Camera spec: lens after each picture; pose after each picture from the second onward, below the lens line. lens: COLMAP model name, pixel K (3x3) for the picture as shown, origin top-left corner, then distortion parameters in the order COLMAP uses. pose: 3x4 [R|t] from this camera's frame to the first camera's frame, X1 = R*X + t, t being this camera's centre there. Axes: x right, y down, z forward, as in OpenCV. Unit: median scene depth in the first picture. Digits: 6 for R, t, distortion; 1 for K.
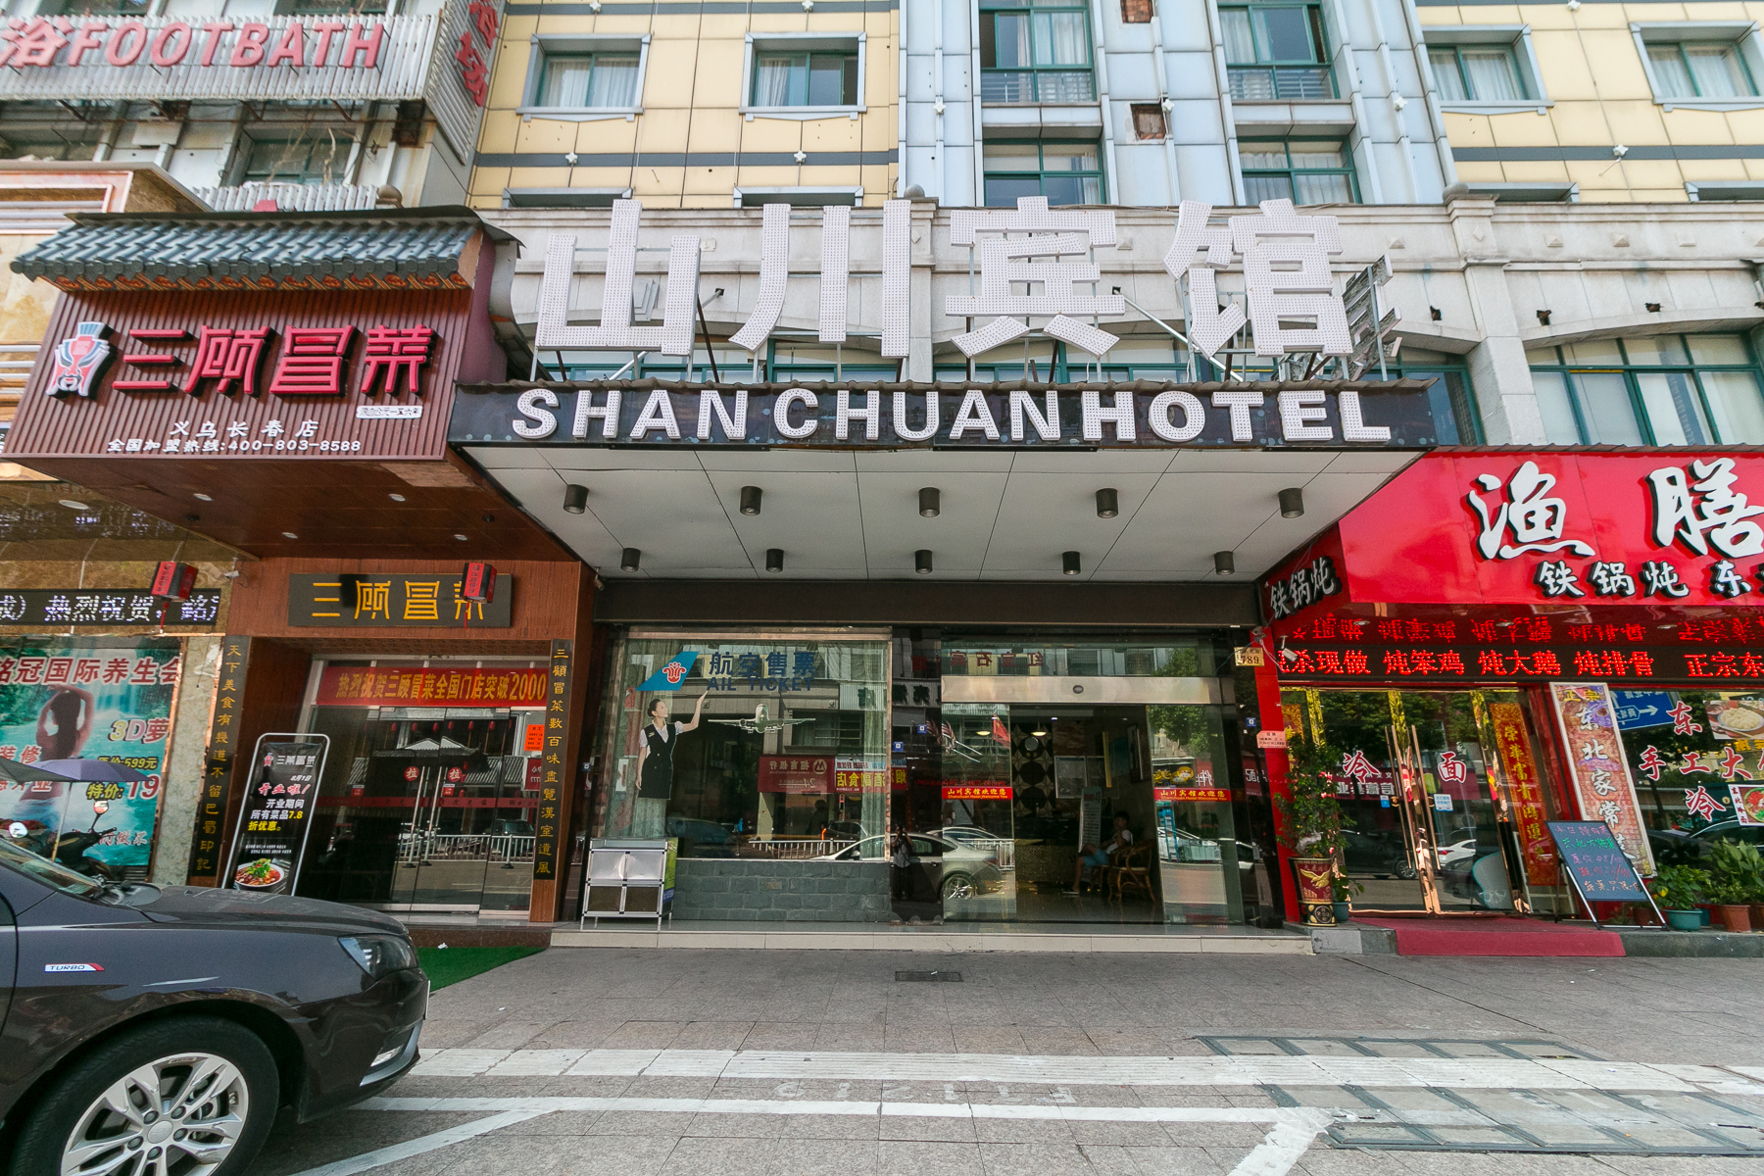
lens RADIAL K [[817.2, 0, 882.0], [0, 817.2, 588.0], [0, 0, 1]] dist [0.009935, -0.000377]
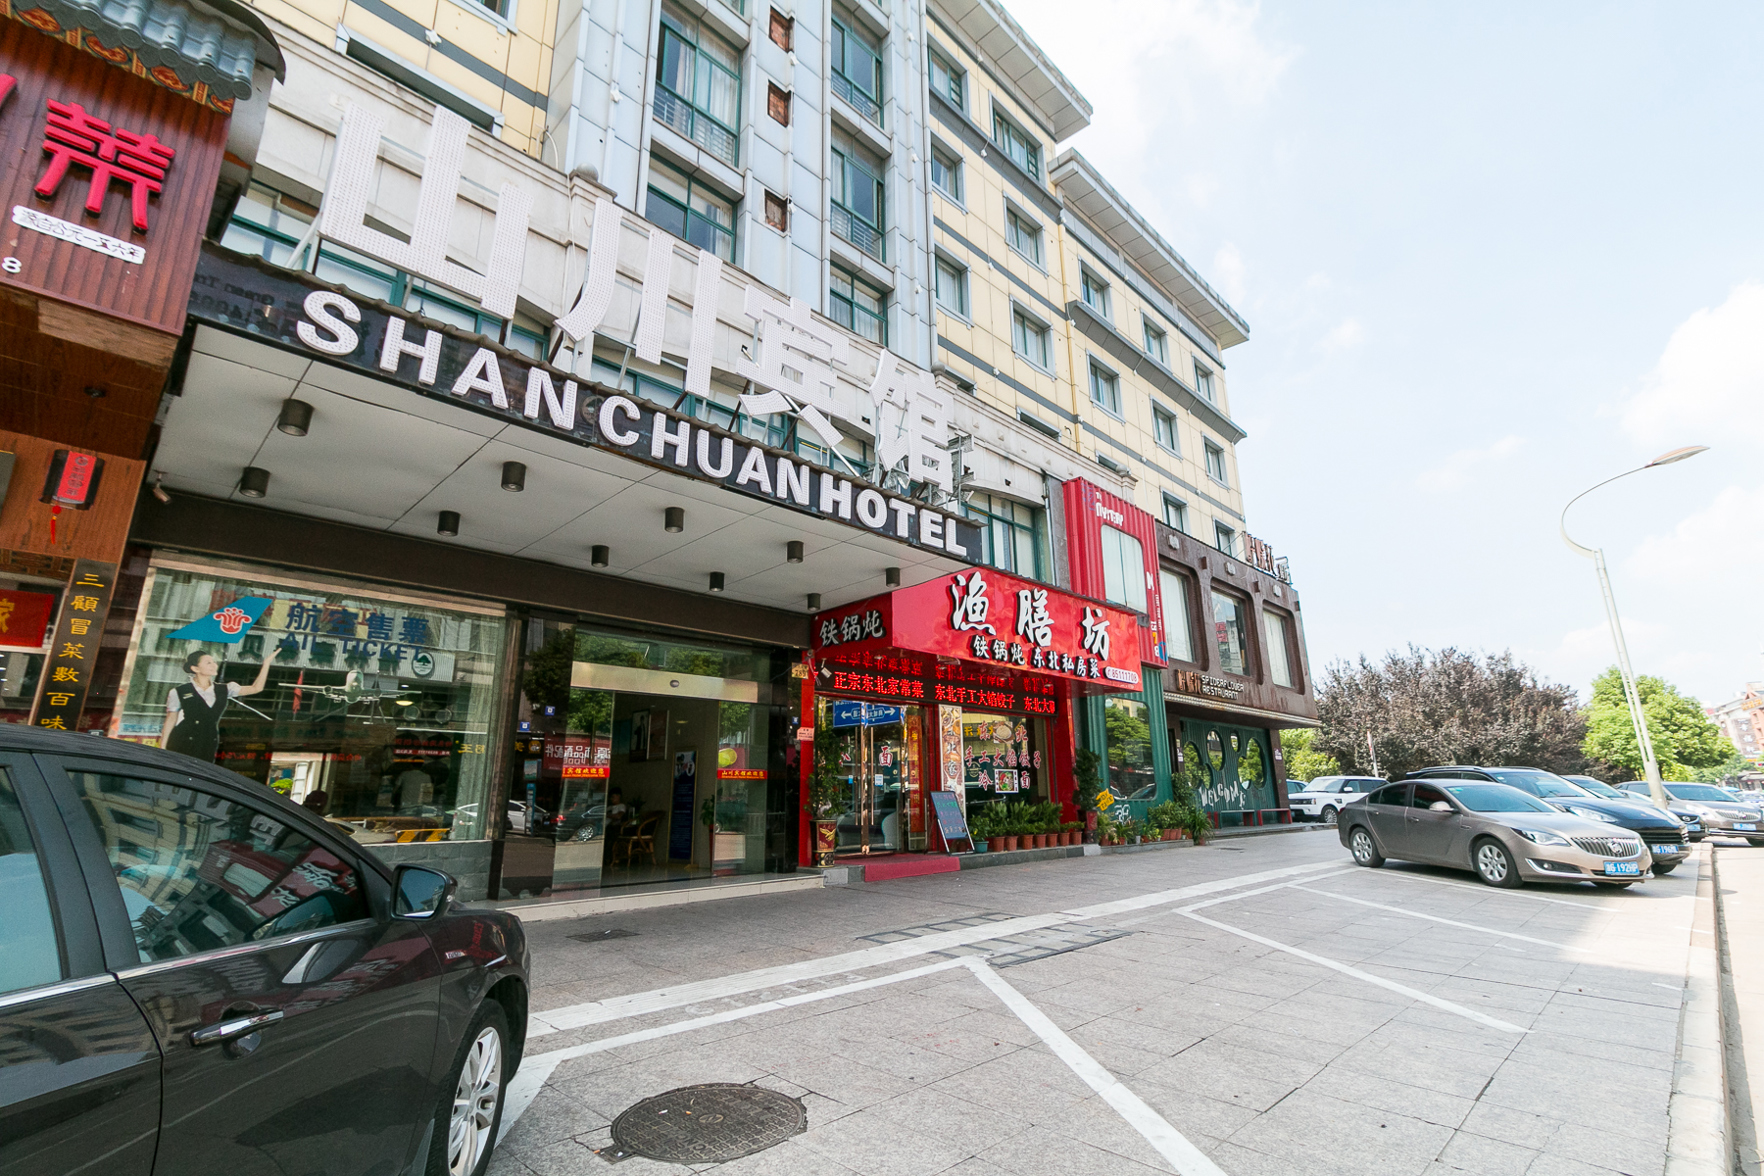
lens RADIAL K [[825.5, 0, 885.3], [0, 825.5, 597.8], [0, 0, 1]] dist [0.015393, -0.000016]
pose [[0.686106, 0.157428, 0.710264, -0.493181], [-0.187991, 0.981513, -0.035953, -0.011332], [-0.702793, -0.108856, 0.703017, -0.021208]]
